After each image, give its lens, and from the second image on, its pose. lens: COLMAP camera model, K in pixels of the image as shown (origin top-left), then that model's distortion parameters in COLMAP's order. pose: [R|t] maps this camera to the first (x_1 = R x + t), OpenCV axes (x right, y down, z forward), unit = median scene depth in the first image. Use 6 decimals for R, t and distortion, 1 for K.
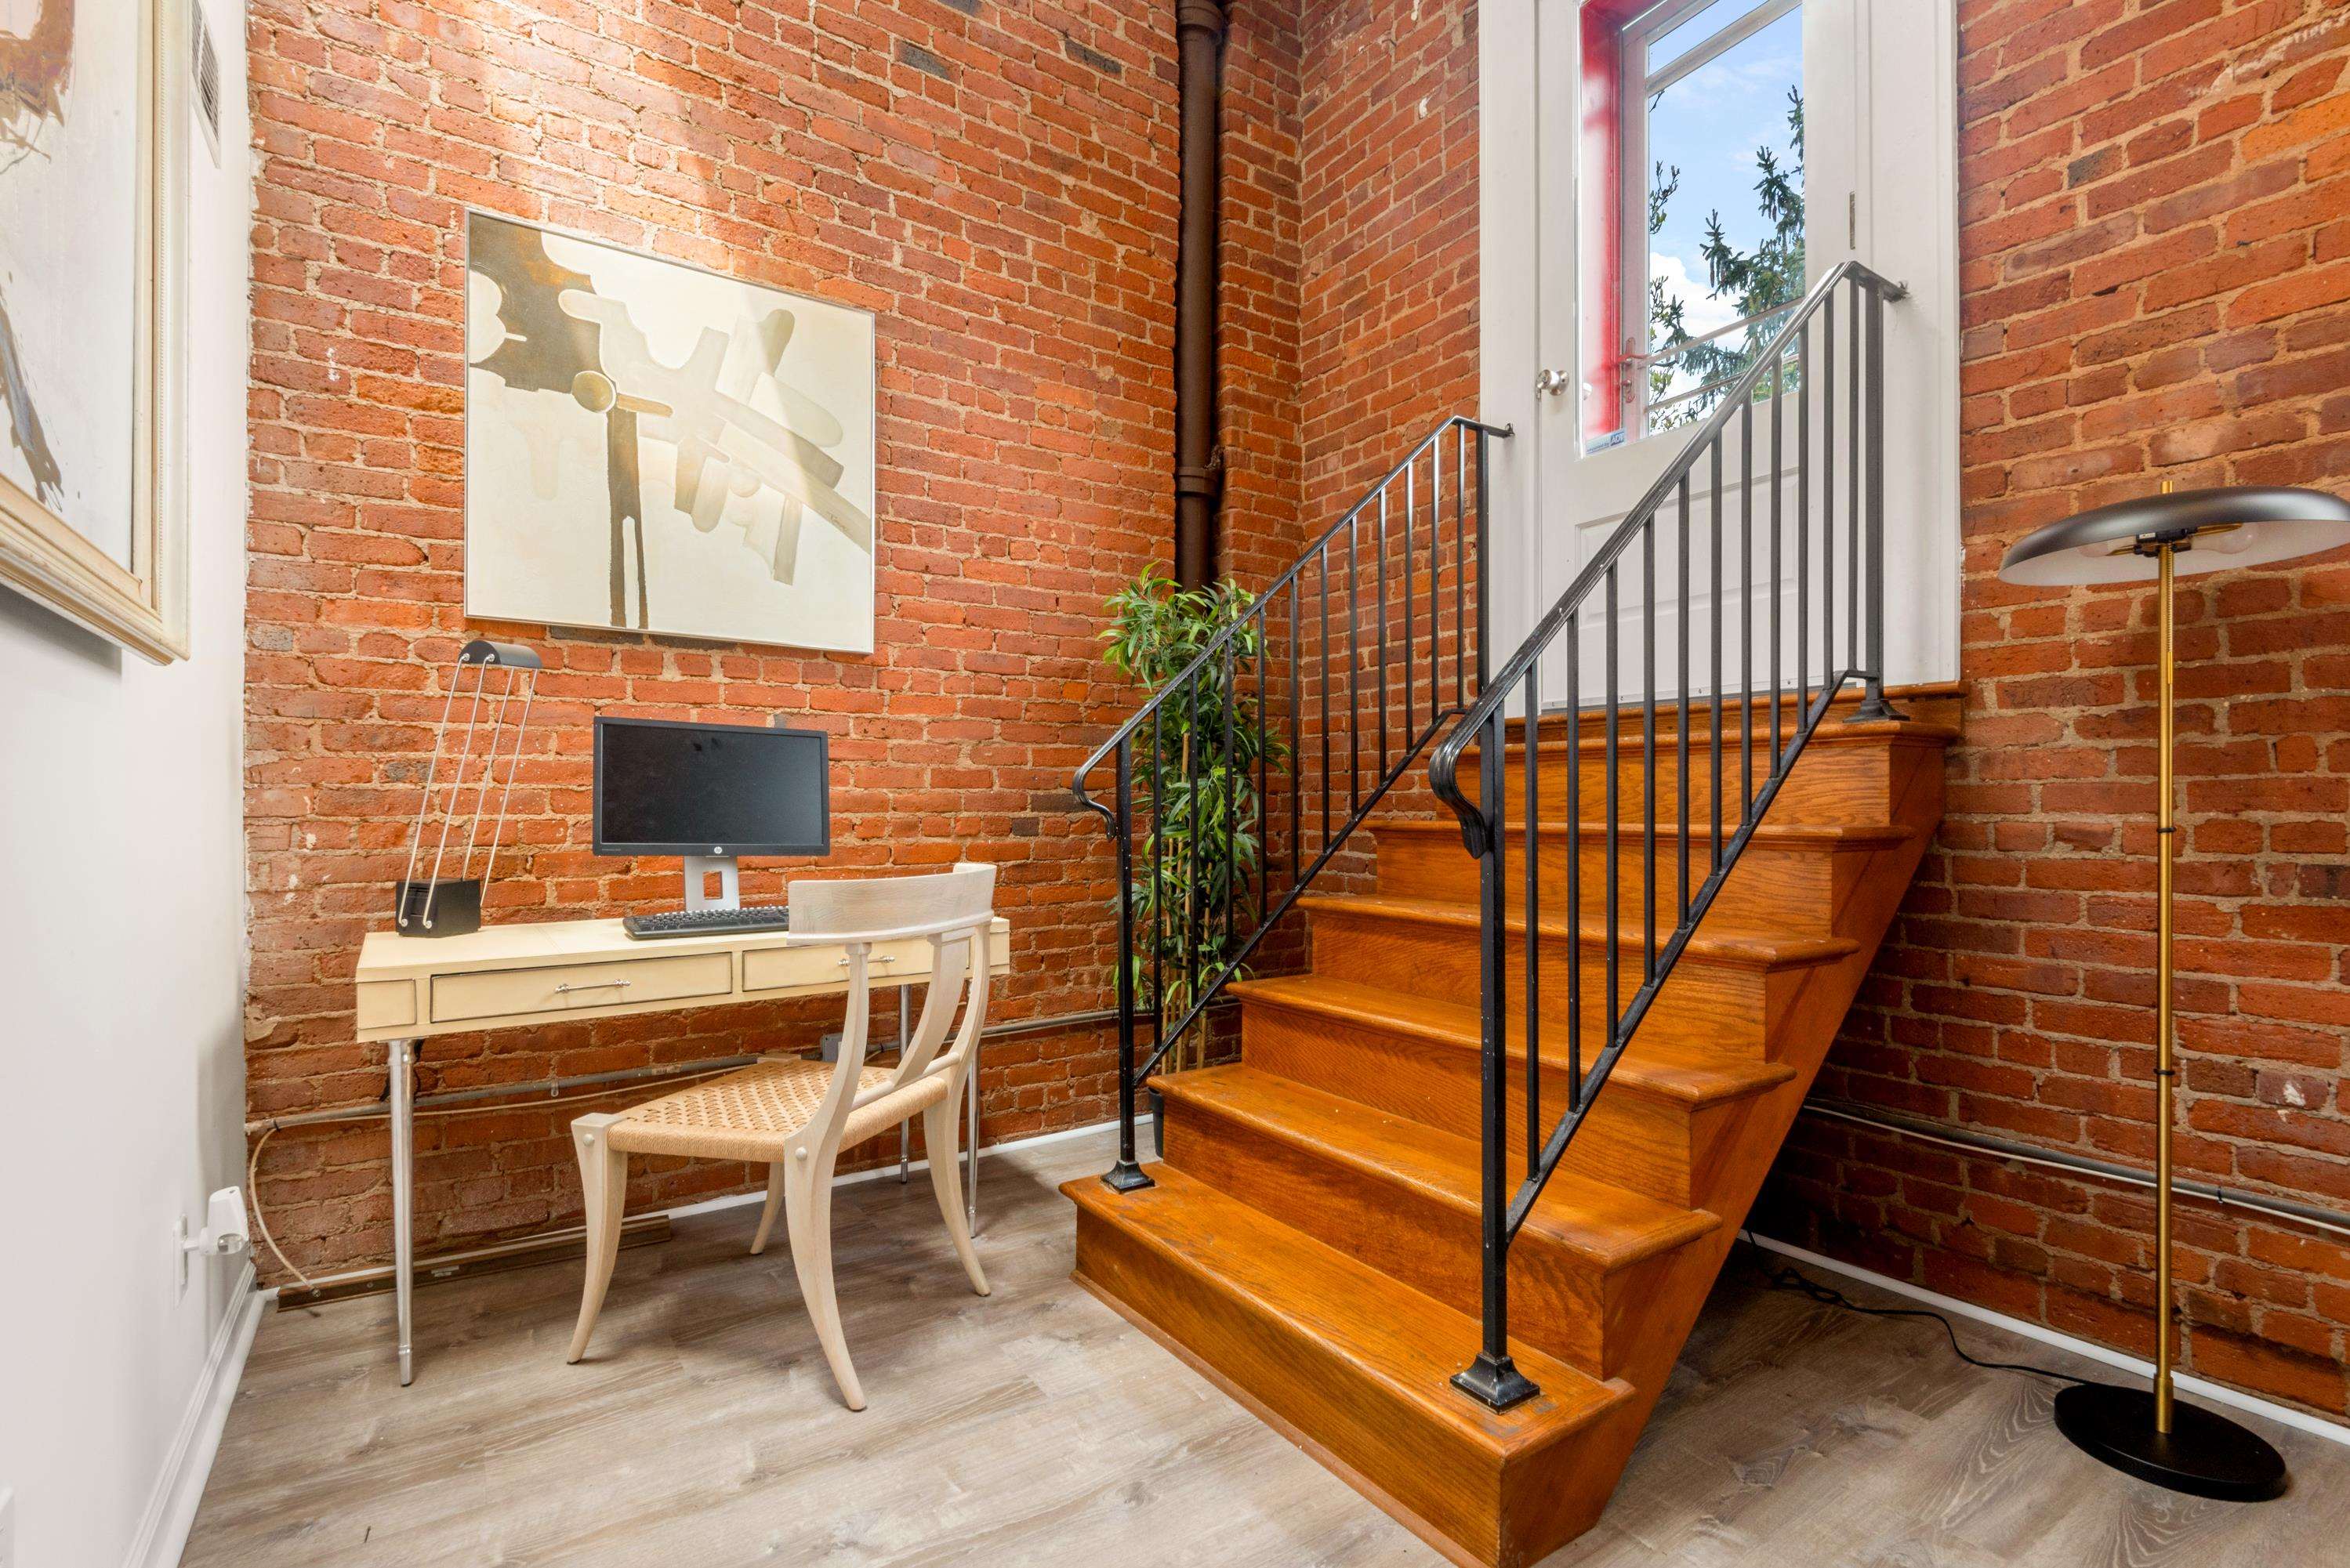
lens RADIAL K [[1065.1, 0, 1178.6], [0, 1065.1, 821.0], [0, 0, 1]] dist [0.035442, -0.024470]
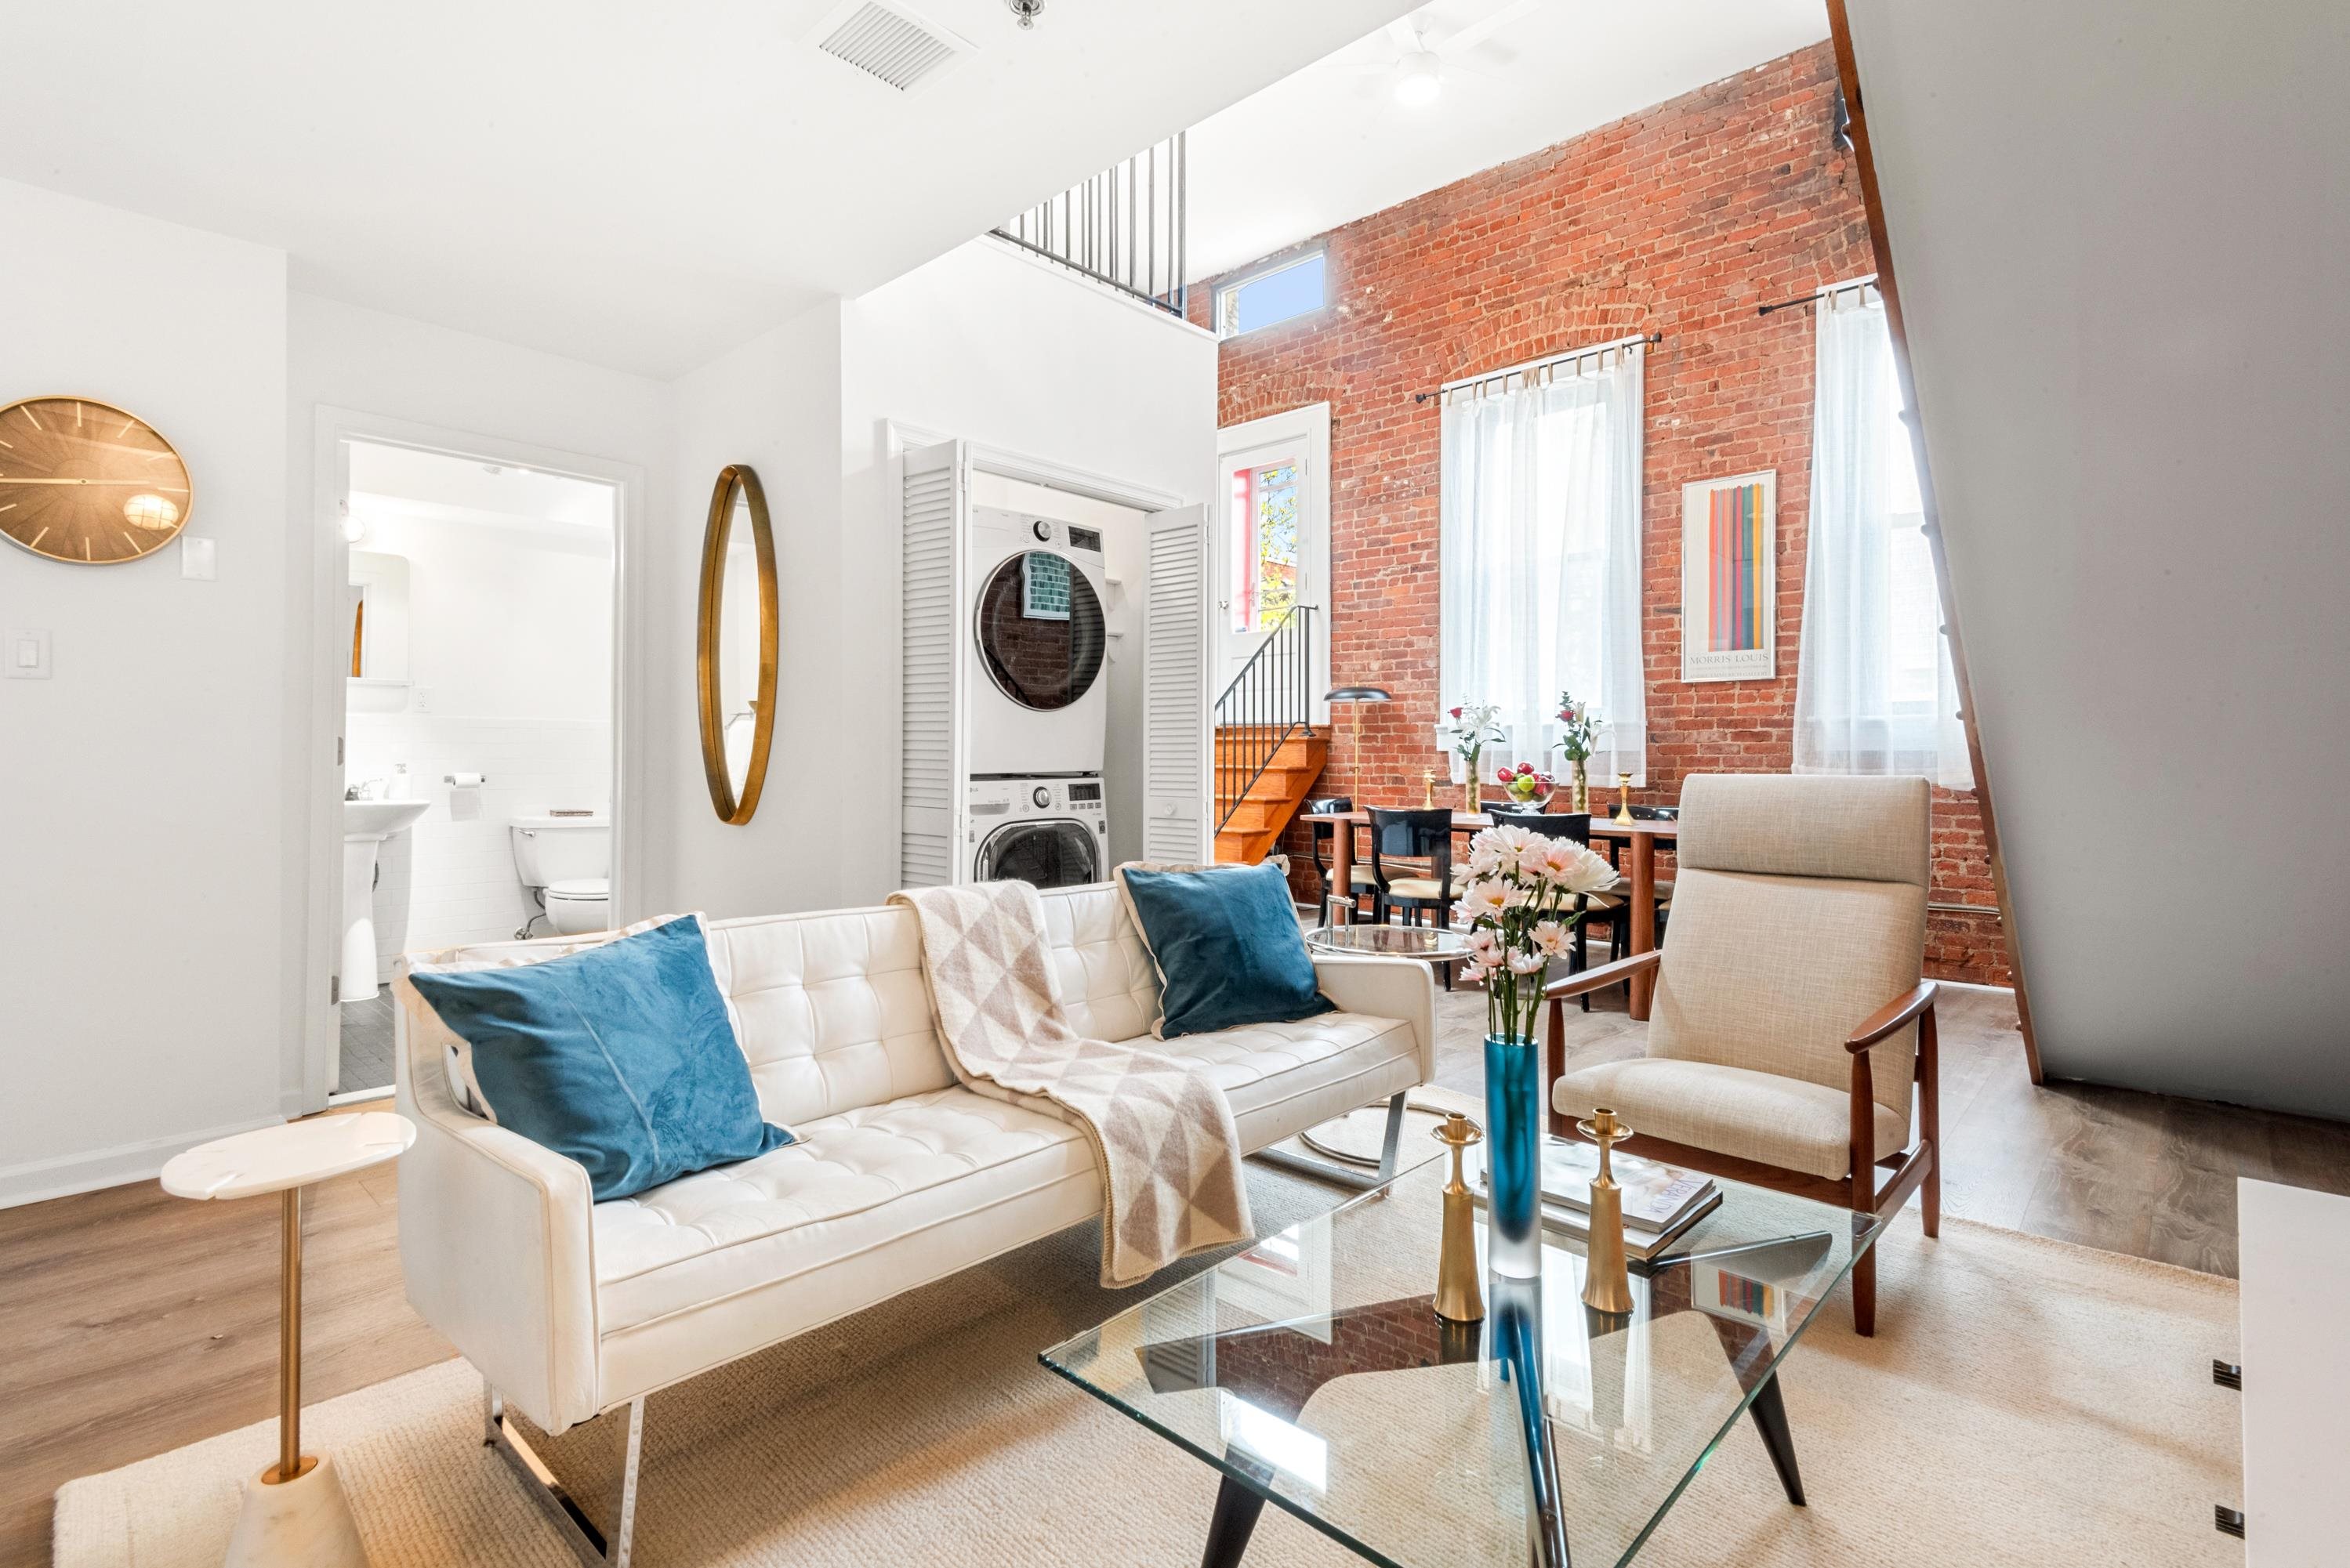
lens RADIAL K [[1080.7, 0, 1183.5], [0, 1080.7, 753.5], [0, 0, 1]] dist [0.031877, -0.026909]
pose [[0.973025, 0.009271, 0.230515, -0.397556], [-0.006651, 0.999904, -0.012142, 0.005093], [-0.230605, 0.010282, 0.972993, -1.716405]]
